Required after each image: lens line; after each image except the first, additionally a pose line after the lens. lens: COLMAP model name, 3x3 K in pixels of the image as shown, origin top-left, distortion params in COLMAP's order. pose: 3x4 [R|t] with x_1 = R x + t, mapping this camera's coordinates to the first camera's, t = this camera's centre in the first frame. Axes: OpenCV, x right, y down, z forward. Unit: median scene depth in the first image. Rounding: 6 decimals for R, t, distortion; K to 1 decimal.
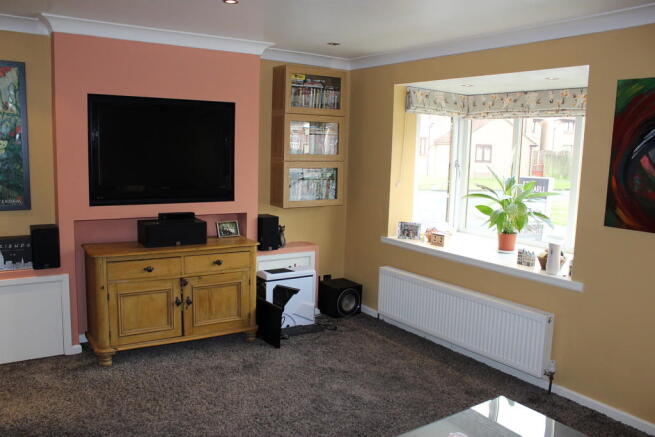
lens RADIAL K [[616.2, 0, 327.5], [0, 616.2, 218.5], [0, 0, 1]] dist [0.008712, 0.006740]
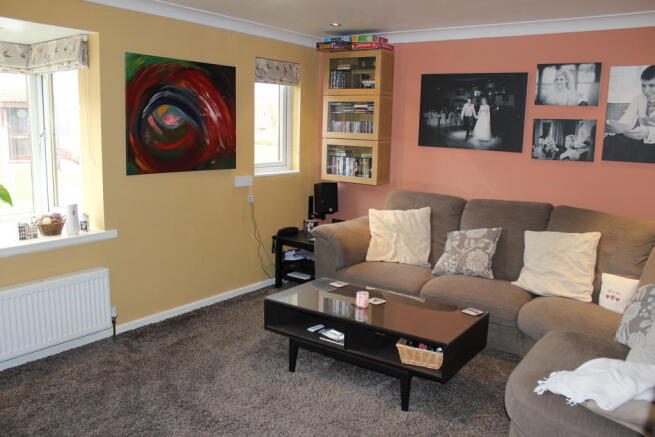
lens RADIAL K [[537.0, 0, 327.5], [0, 537.0, 218.5], [0, 0, 1]] dist [-0.166666, 0.000769]
pose [[-0.372467, -0.182576, 0.909909, -0.631144], [0.077689, 0.970882, 0.226612, -0.107388], [-0.924788, 0.155095, -0.347437, 1.033094]]
